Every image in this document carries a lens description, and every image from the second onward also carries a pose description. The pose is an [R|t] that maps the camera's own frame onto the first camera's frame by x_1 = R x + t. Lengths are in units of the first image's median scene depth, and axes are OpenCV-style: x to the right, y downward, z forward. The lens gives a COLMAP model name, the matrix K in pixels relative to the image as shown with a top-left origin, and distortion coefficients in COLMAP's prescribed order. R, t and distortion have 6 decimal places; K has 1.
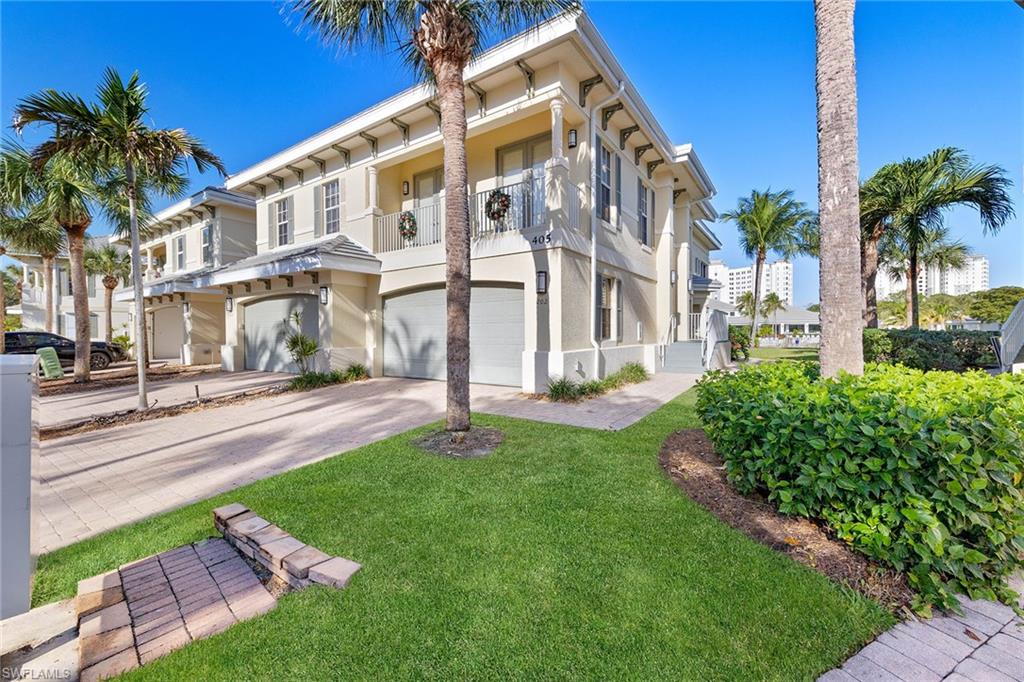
lens RADIAL K [[412.7, 0, 508.2], [0, 412.7, 335.3], [0, 0, 1]] dist [0.003163, 0.000161]
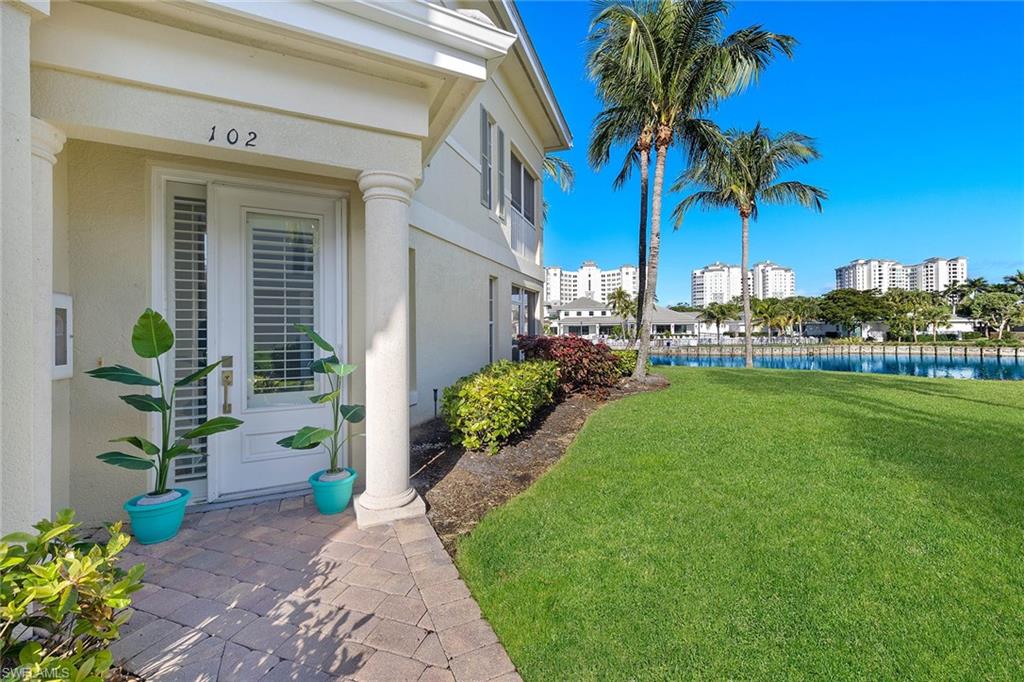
lens RADIAL K [[412.7, 0, 510.0], [0, 412.7, 331.6], [0, 0, 1]] dist [0.003163, 0.000161]
pose [[0.963175, 0.000554, 0.268876, 0.094699], [0.001822, 0.999961, -0.008586, -0.002922], [-0.268870, 0.008759, 0.963137, 0.170680]]
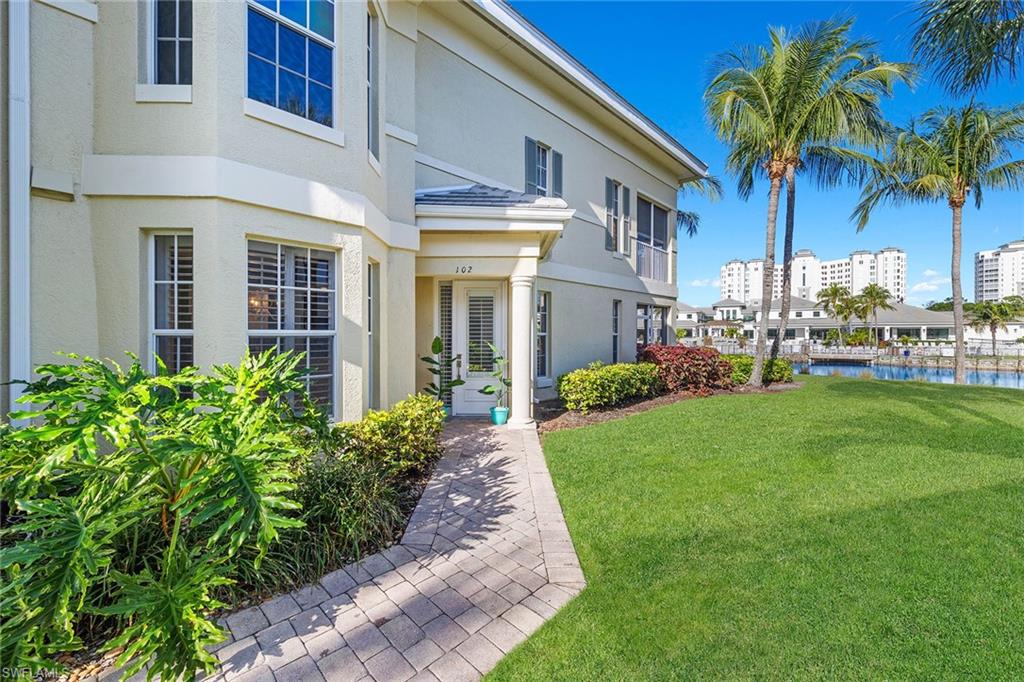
lens RADIAL K [[417.4, 0, 507.3], [0, 417.4, 340.8], [0, 0, 1]] dist [-0.001494, -0.000131]
pose [[0.986762, 0.010385, -0.161845, 0.102499], [-0.008832, 0.999908, 0.010315, -0.004544], [0.161937, -0.008749, 0.986762, 0.136736]]
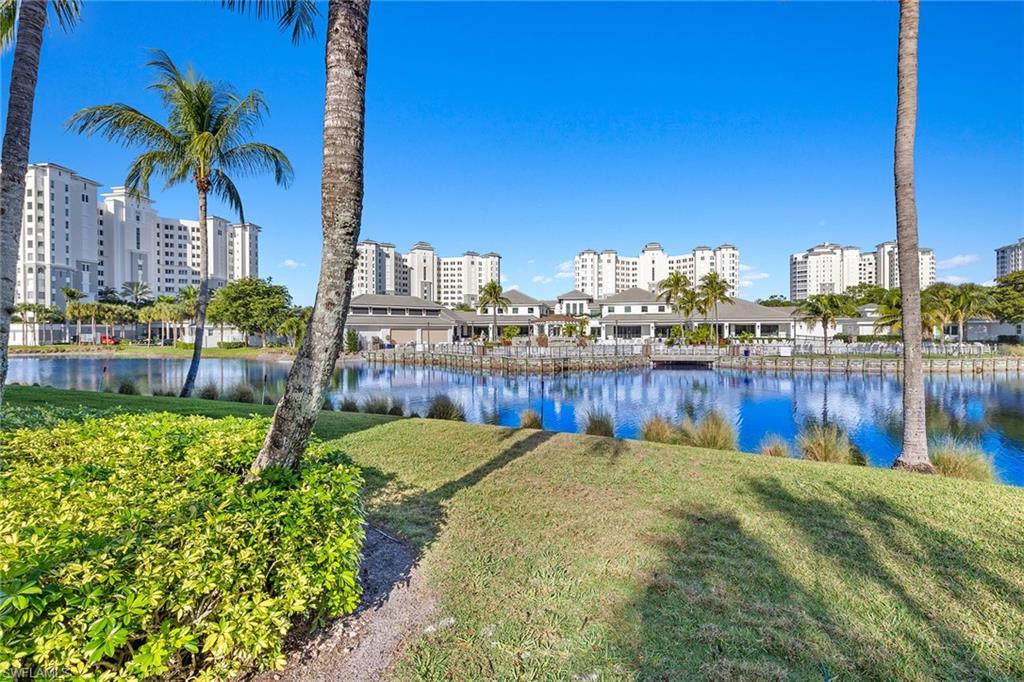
lens RADIAL K [[485.9, 0, 511.4], [0, 485.9, 339.7], [0, 0, 1]] dist [0.006064, -0.000441]
pose [[0.986437, 0.000484, 0.164140, 0.177437], [-0.001672, 0.999973, 0.007099, -0.005638], [-0.164132, -0.007277, 0.986411, 0.259711]]
